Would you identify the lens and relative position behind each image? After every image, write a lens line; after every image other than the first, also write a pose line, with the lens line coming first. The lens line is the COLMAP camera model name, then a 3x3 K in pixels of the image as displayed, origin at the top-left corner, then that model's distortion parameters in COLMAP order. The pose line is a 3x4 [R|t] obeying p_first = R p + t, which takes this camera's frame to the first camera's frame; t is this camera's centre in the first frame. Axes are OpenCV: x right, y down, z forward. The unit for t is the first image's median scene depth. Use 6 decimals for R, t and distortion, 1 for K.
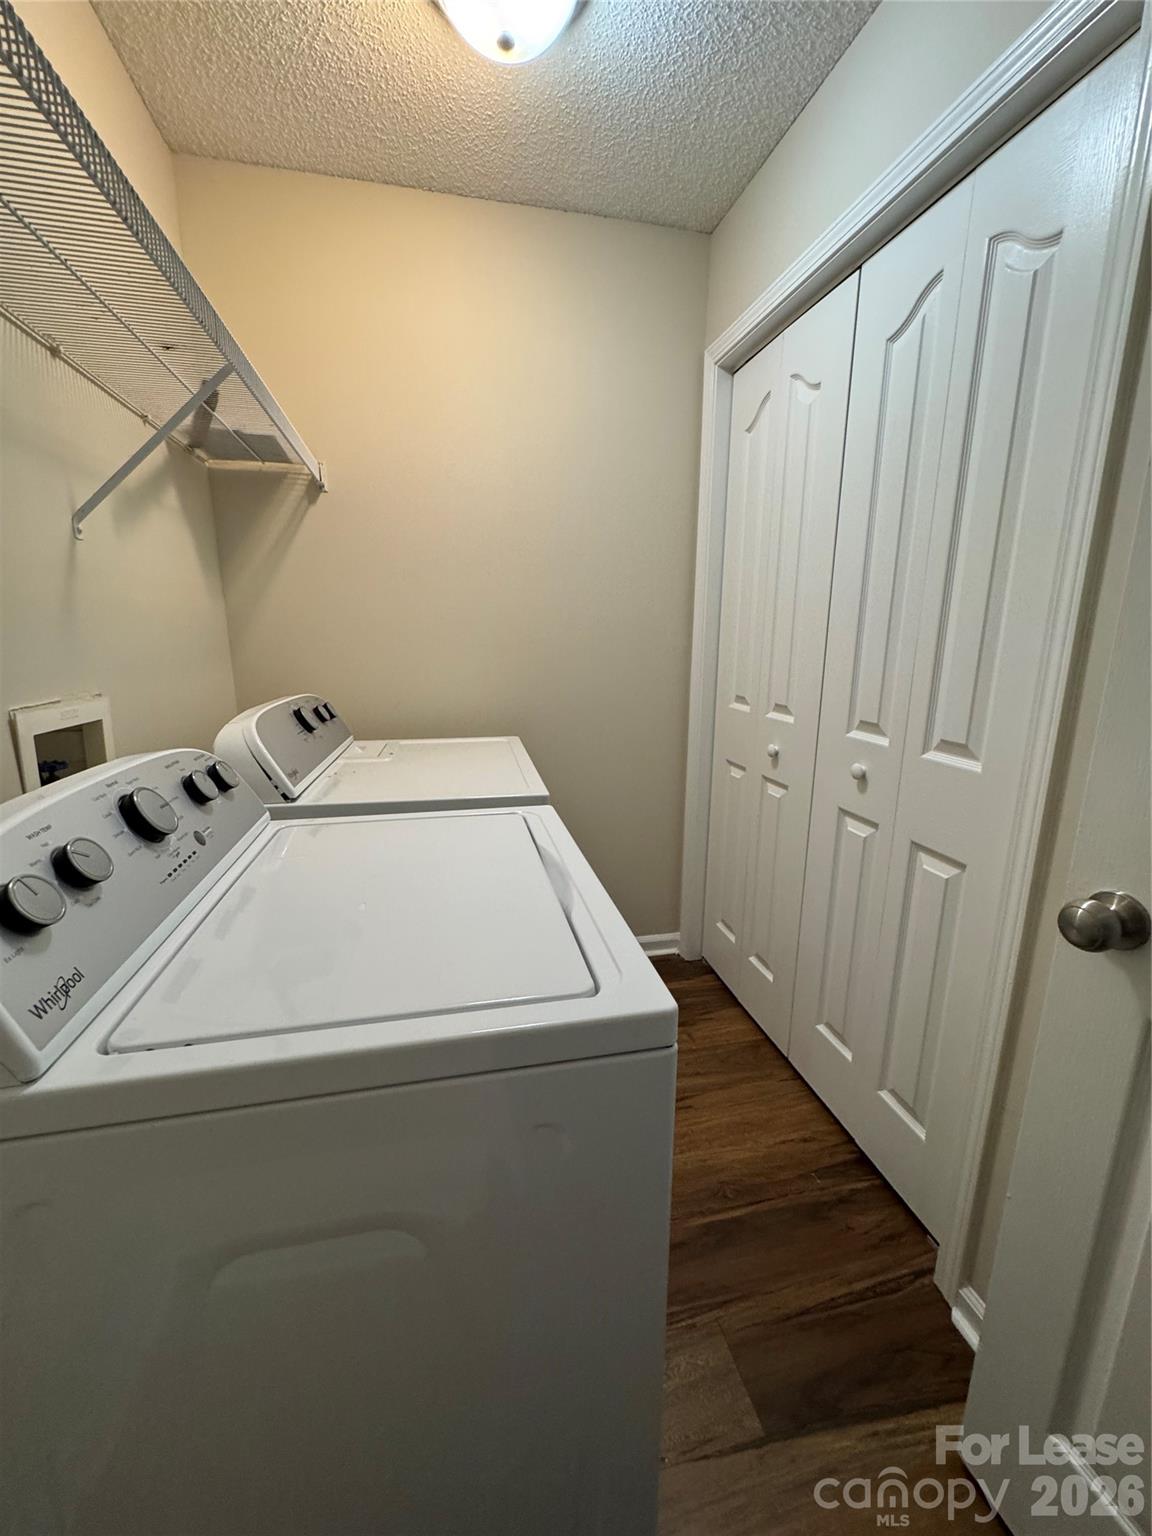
lens RADIAL K [[614.7, 0, 573.4], [0, 614.7, 770.9], [0, 0, 1]] dist [-0.001283, -0.000205]
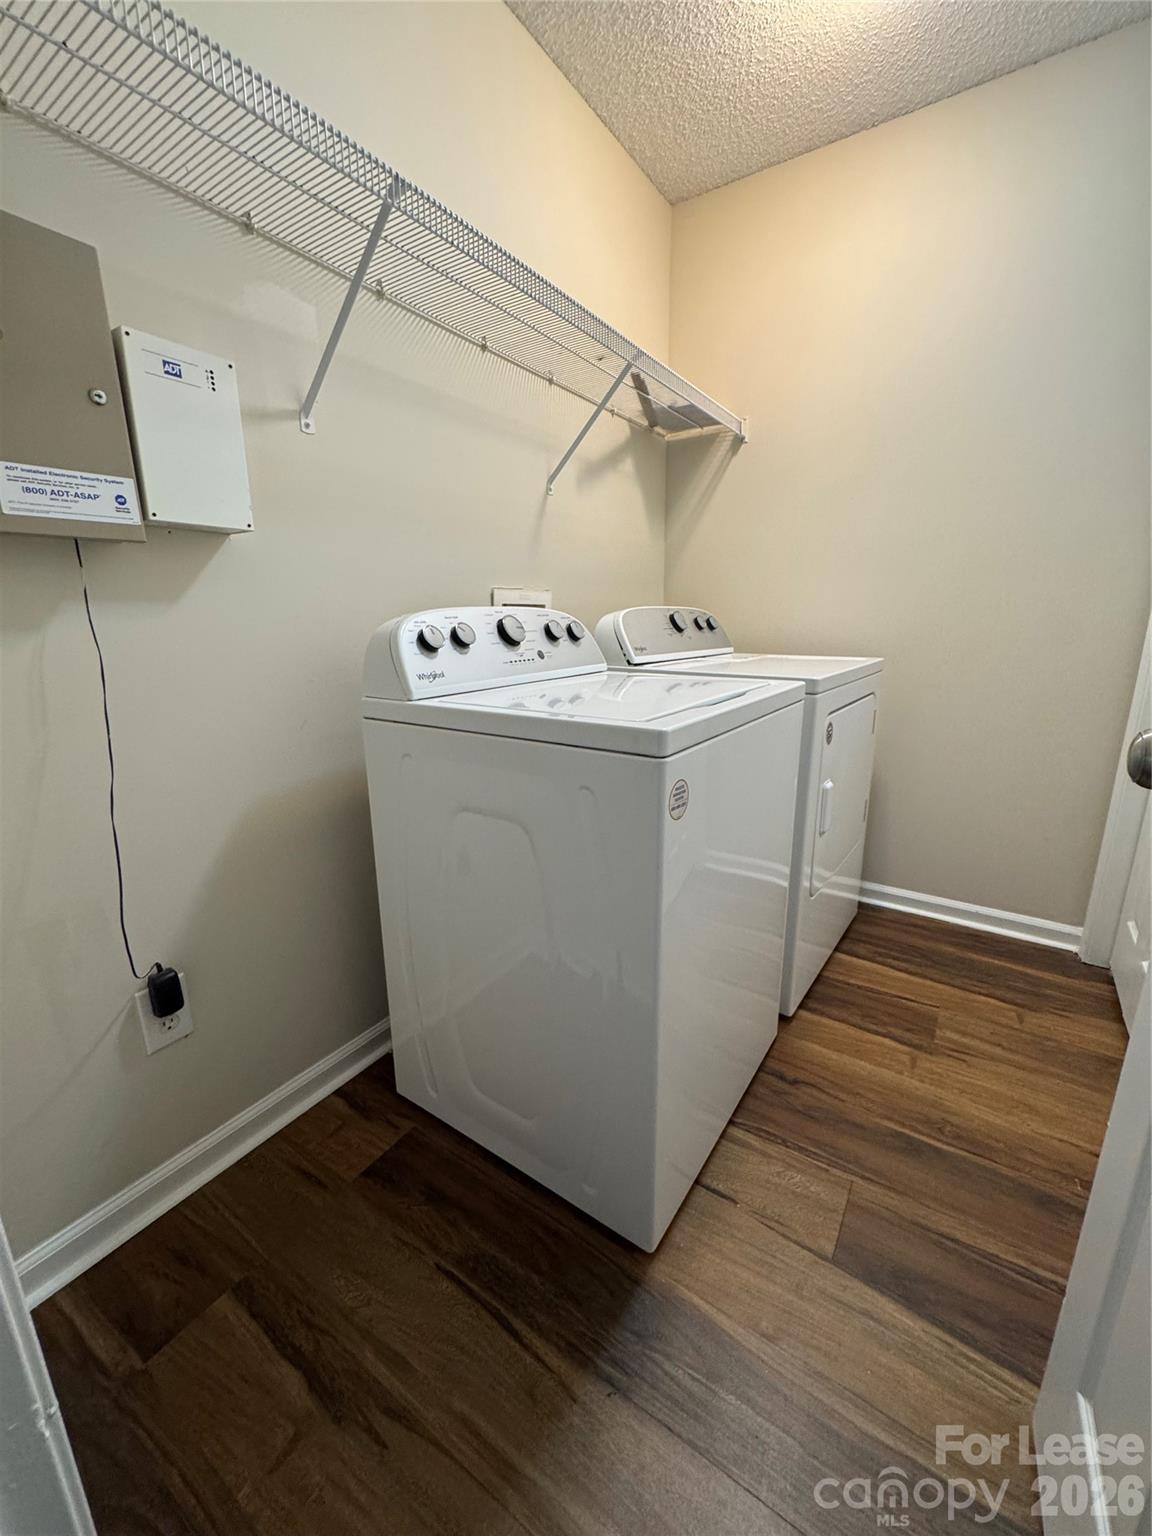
lens RADIAL K [[614.7, 0, 573.8], [0, 614.7, 768.8], [0, 0, 1]] dist [-0.001283, -0.000205]
pose [[0.689802, 0.171905, -0.703294, 0.385702], [-0.150657, 0.984220, 0.092806, 0.135501], [0.708150, 0.041938, 0.704816, -0.068076]]
